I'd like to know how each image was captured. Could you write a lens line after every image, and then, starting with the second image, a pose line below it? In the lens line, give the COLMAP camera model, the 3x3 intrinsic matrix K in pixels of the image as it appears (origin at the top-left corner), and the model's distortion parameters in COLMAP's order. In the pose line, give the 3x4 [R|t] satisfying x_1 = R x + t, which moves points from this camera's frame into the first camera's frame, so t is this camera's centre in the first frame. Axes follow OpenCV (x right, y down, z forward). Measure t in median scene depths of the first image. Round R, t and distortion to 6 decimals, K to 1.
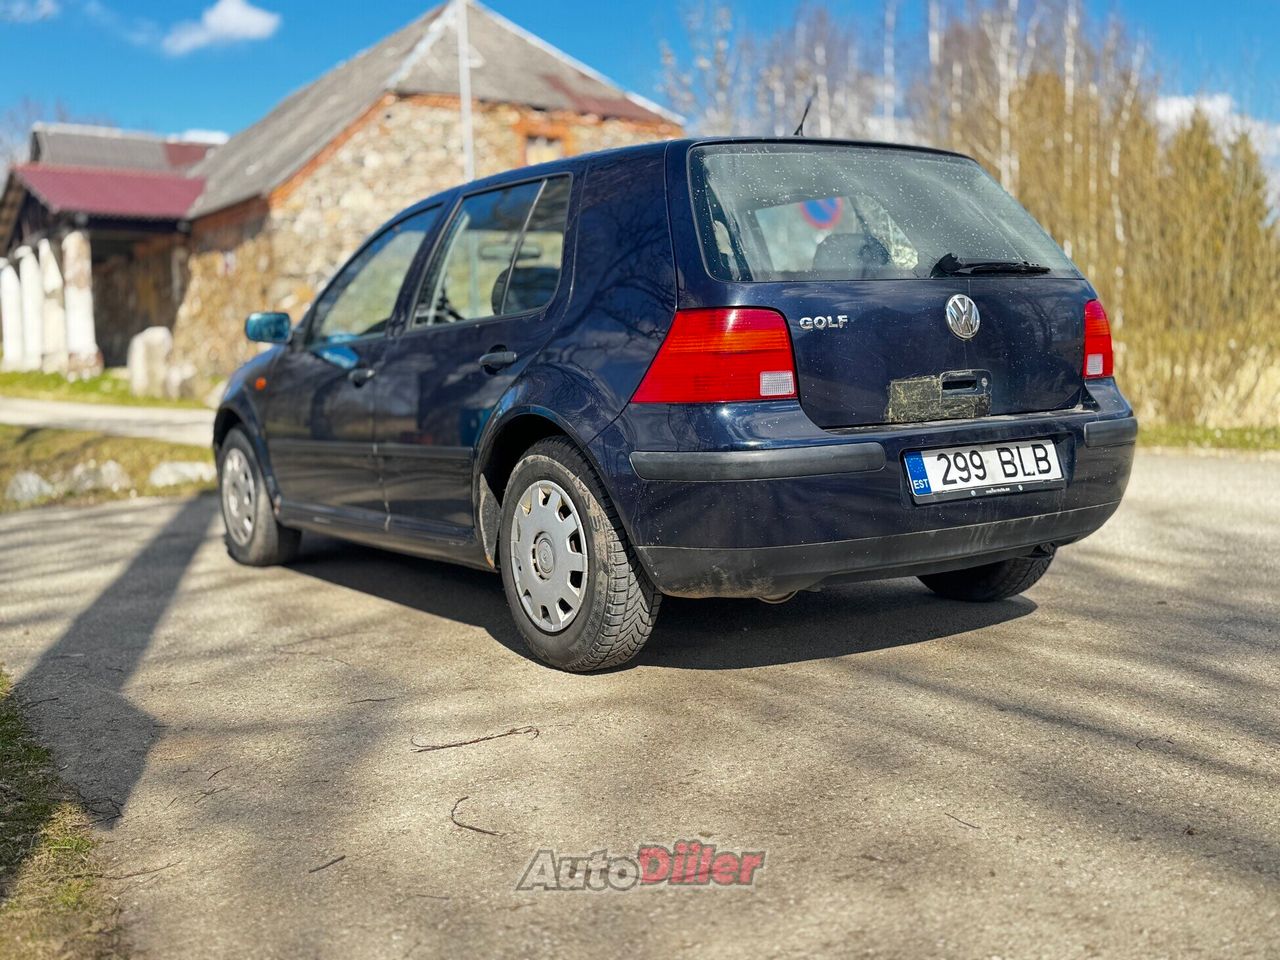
lens RADIAL K [[1391.3, 0, 642.9], [0, 1391.3, 482.5], [0, 0, 1]] dist [0.090977, 0.000000]
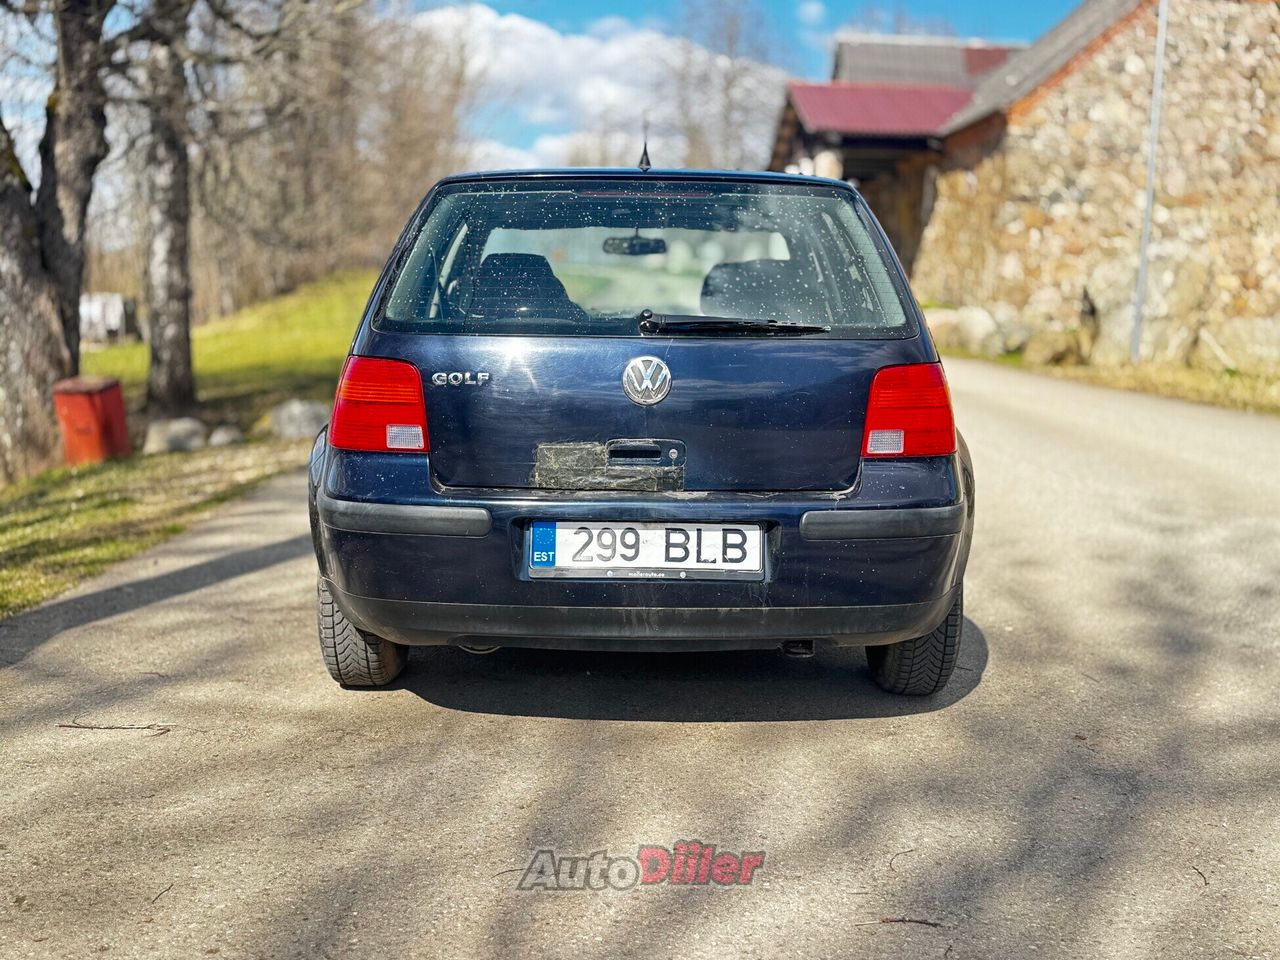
lens RADIAL K [[1529.4, 0, 634.0], [0, 1529.4, 482.6], [0, 0, 1]] dist [0.086058, 0.000000]
pose [[0.846568, 0.117761, -0.519091, 0.437449], [-0.094233, 0.992973, 0.071585, -0.071923], [0.523873, -0.011686, 0.851716, 0.084785]]
